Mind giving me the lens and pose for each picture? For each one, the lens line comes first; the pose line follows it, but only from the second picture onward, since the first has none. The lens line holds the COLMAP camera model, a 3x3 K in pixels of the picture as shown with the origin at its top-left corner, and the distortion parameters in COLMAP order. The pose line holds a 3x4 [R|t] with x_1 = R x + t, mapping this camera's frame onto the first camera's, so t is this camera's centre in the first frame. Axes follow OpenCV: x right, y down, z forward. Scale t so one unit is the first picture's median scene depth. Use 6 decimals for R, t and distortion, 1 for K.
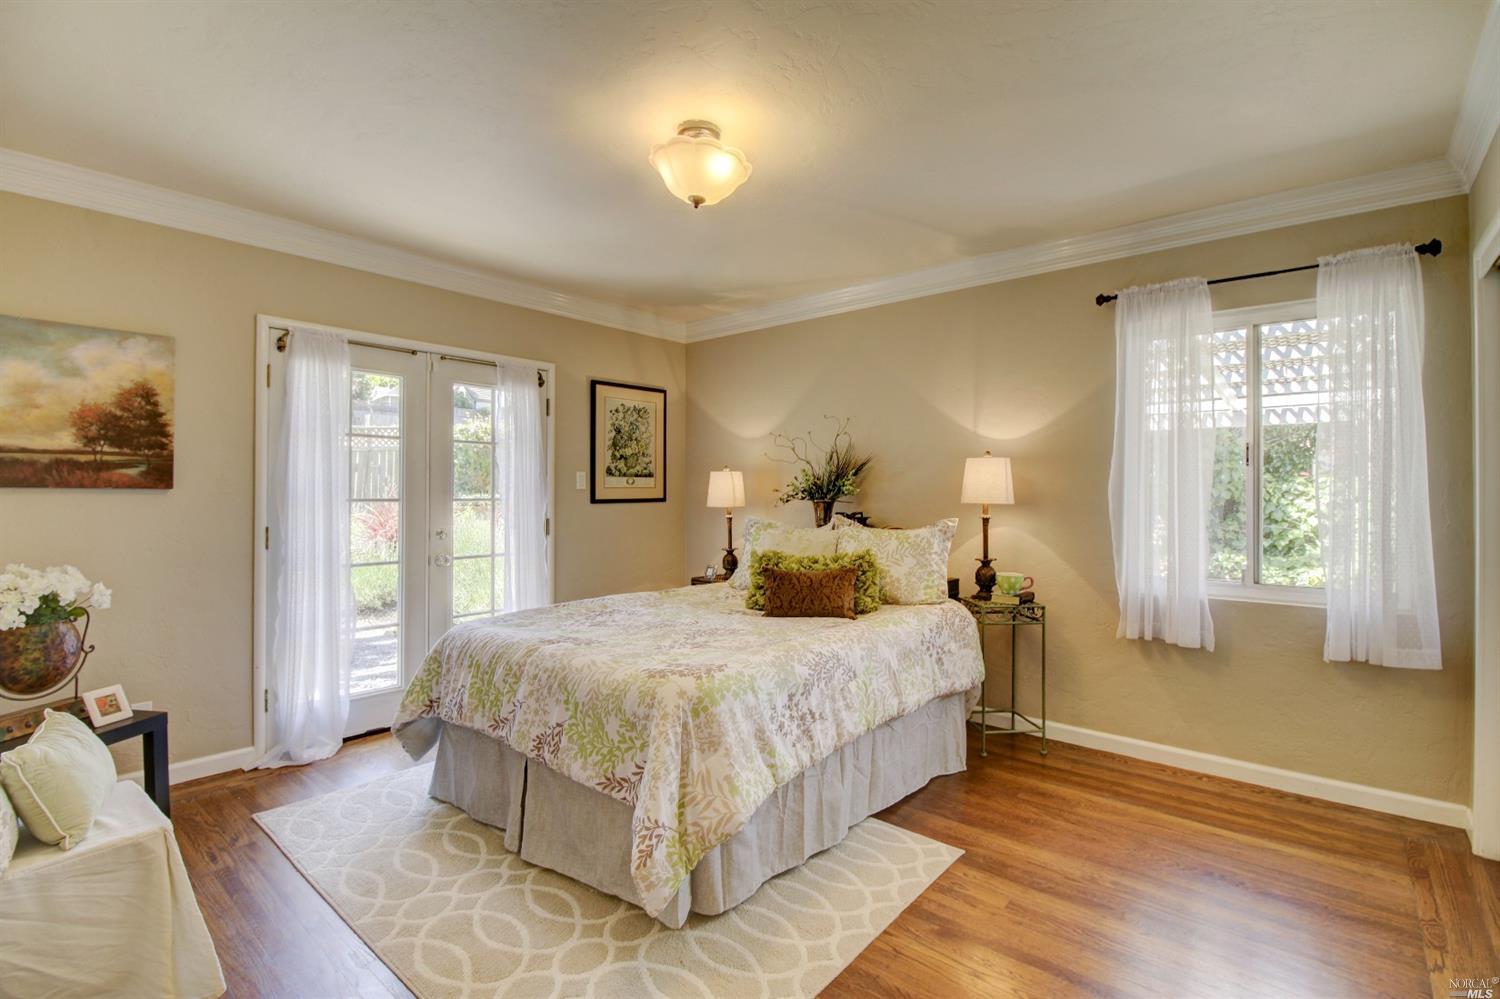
lens RADIAL K [[686.9, 0, 751.2], [0, 686.9, 496.8], [0, 0, 1]] dist [-0.013922, -0.005386]
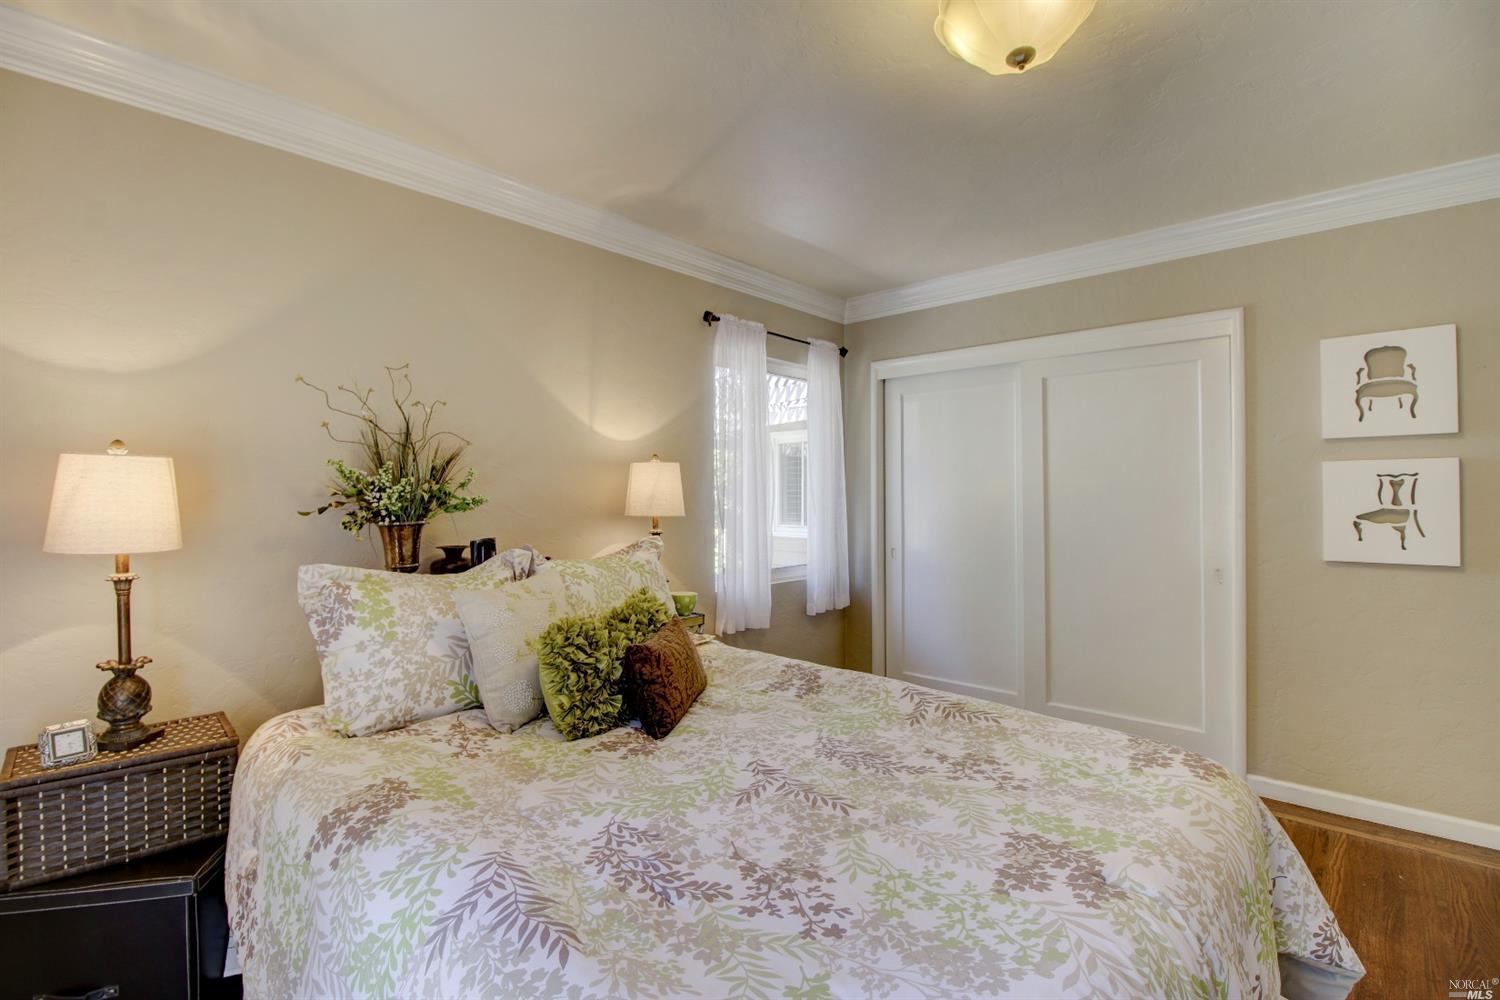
lens RADIAL K [[686.9, 0, 749.2], [0, 686.9, 496.0], [0, 0, 1]] dist [-0.013922, -0.005386]
pose [[0.043196, -0.005521, 0.999051, -0.483508], [0.007762, 0.999956, 0.005190, -0.017923], [-0.999036, 0.007530, 0.043237, 0.811855]]
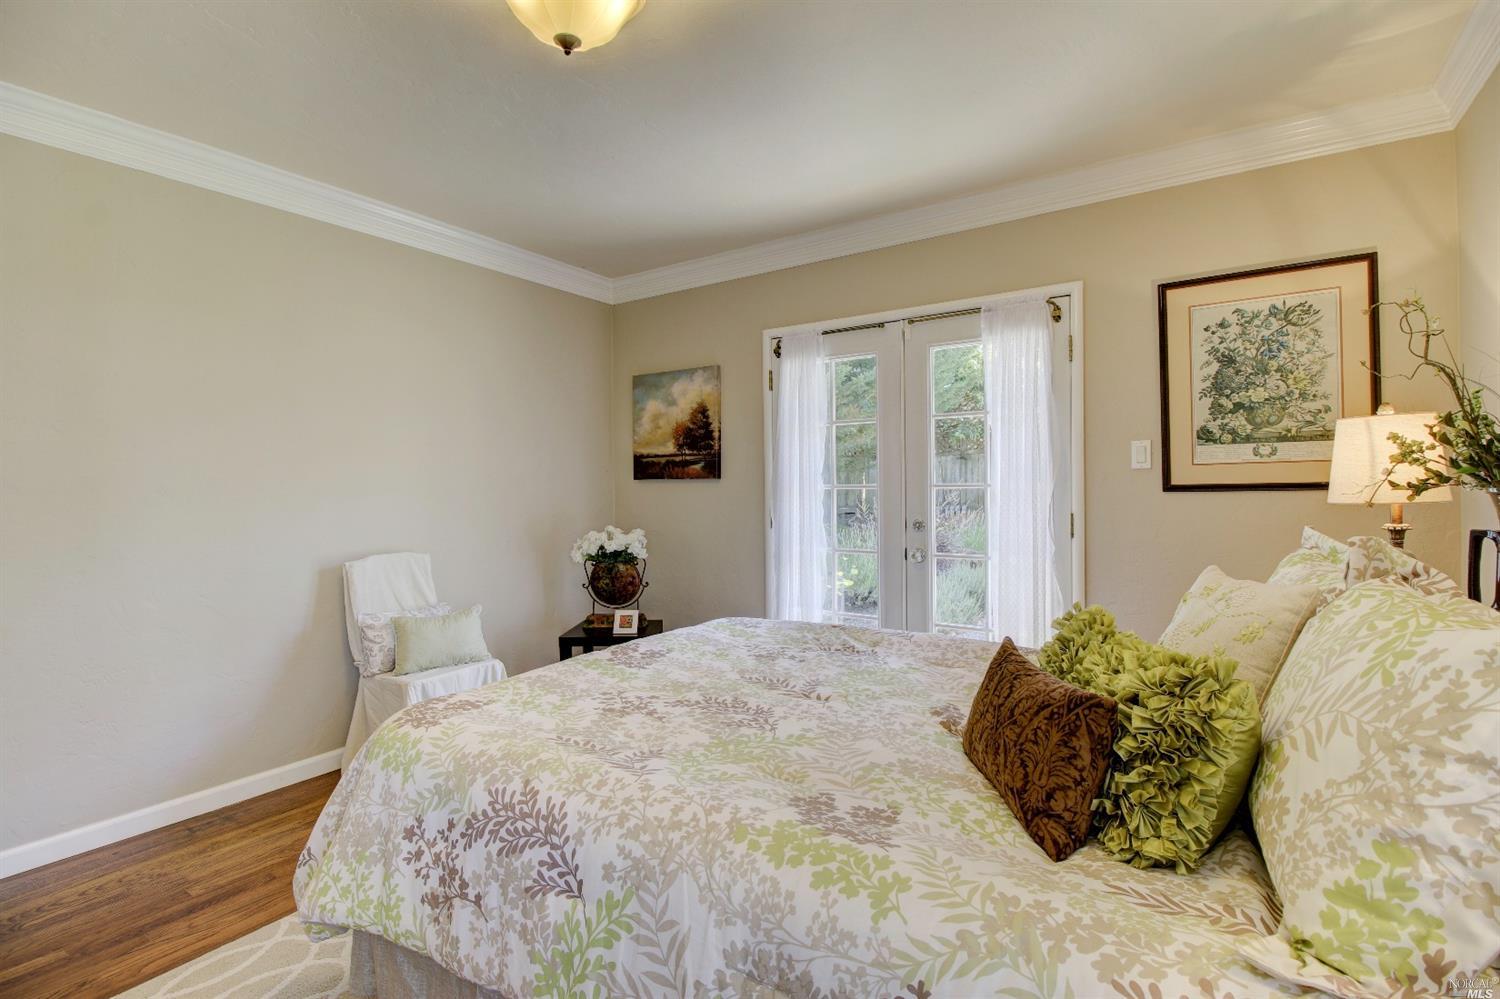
lens RADIAL K [[686.9, 0, 749.3], [0, 686.9, 492.9], [0, 0, 1]] dist [-0.013922, -0.005386]
pose [[0.114529, 0.009838, -0.993371, 0.403305], [0.007763, 0.999912, 0.010797, 0.002120], [0.993390, -0.008948, 0.114442, 0.723821]]
